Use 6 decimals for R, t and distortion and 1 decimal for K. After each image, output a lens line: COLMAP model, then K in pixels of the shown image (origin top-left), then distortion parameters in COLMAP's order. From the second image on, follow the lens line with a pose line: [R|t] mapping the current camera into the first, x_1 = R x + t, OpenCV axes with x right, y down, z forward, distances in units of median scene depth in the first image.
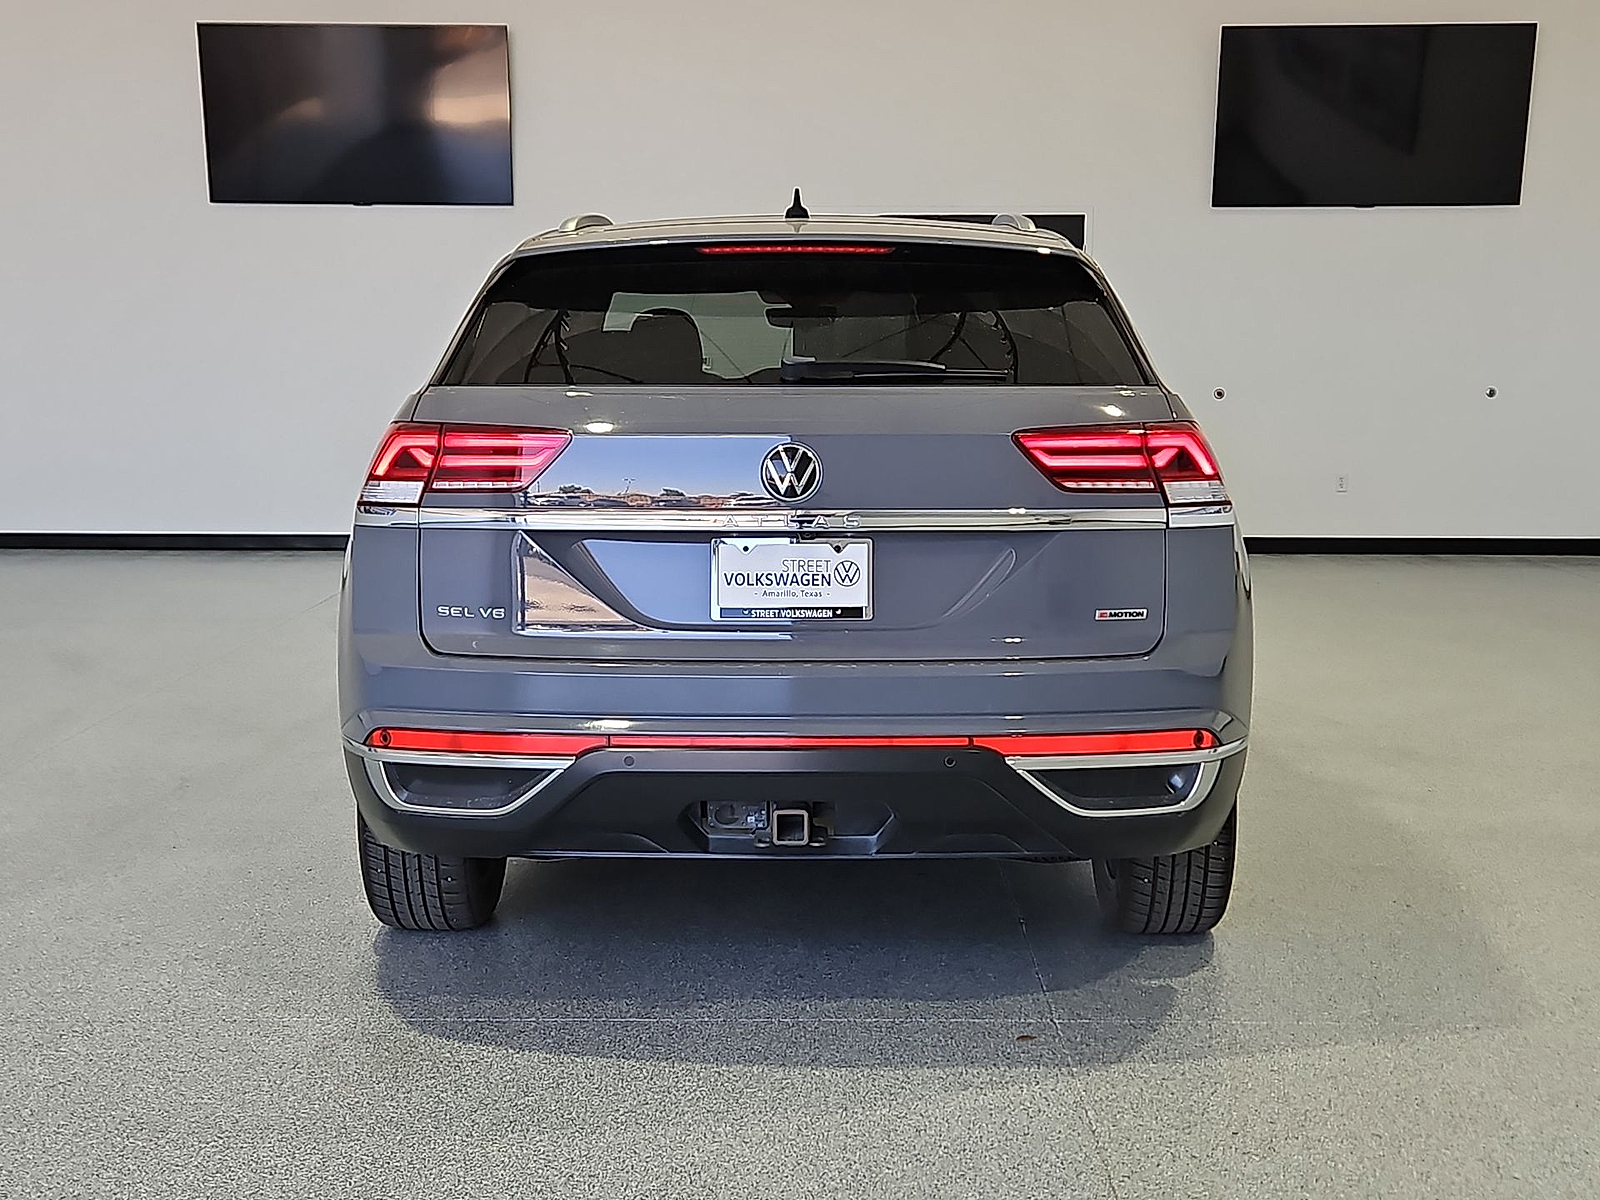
lens RADIAL K [[2287.8, 0, 793.3], [0, 2287.8, 602.9], [0, 0, 1]] dist [0.083104, 0.000000]
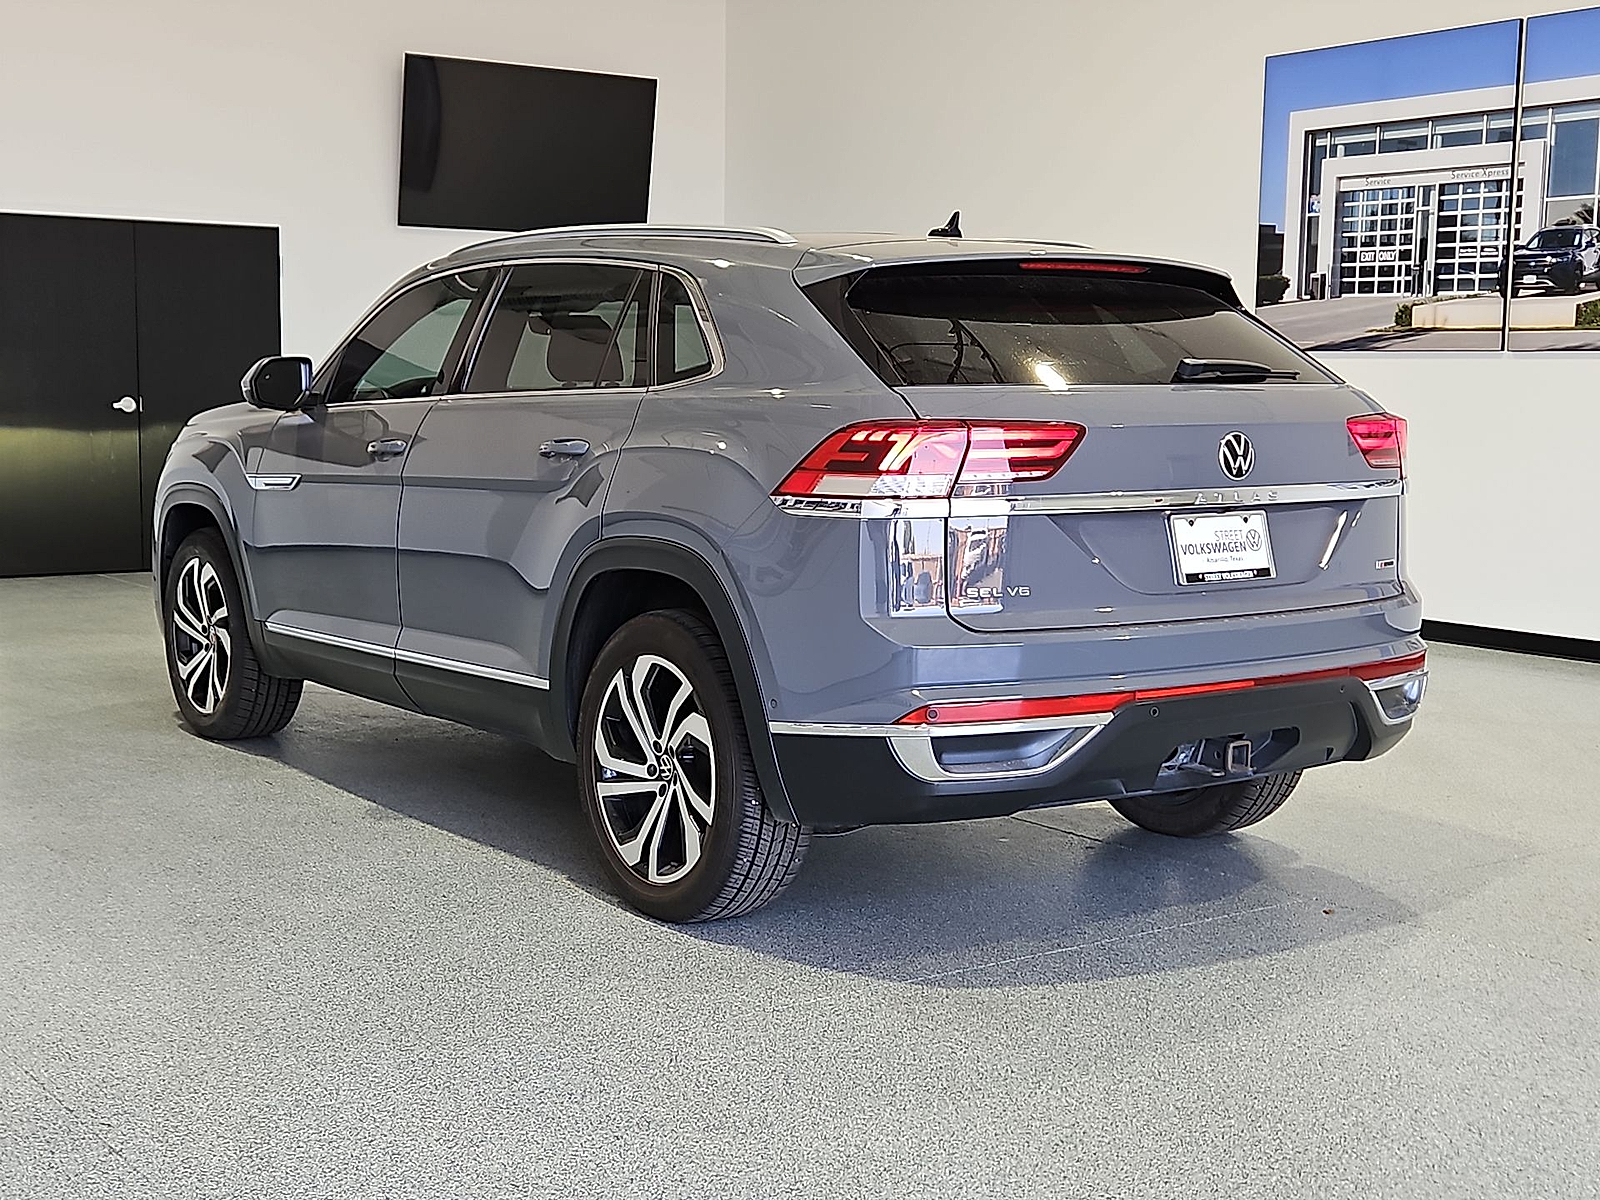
lens RADIAL K [[2287.8, 0, 795.7], [0, 2287.8, 592.8], [0, 0, 1]] dist [0.083104, 0.000000]
pose [[0.786158, -0.056854, 0.615405, -0.900334], [0.064230, 0.997884, 0.010138, -0.012854], [-0.614679, 0.031557, 0.788145, 0.202121]]
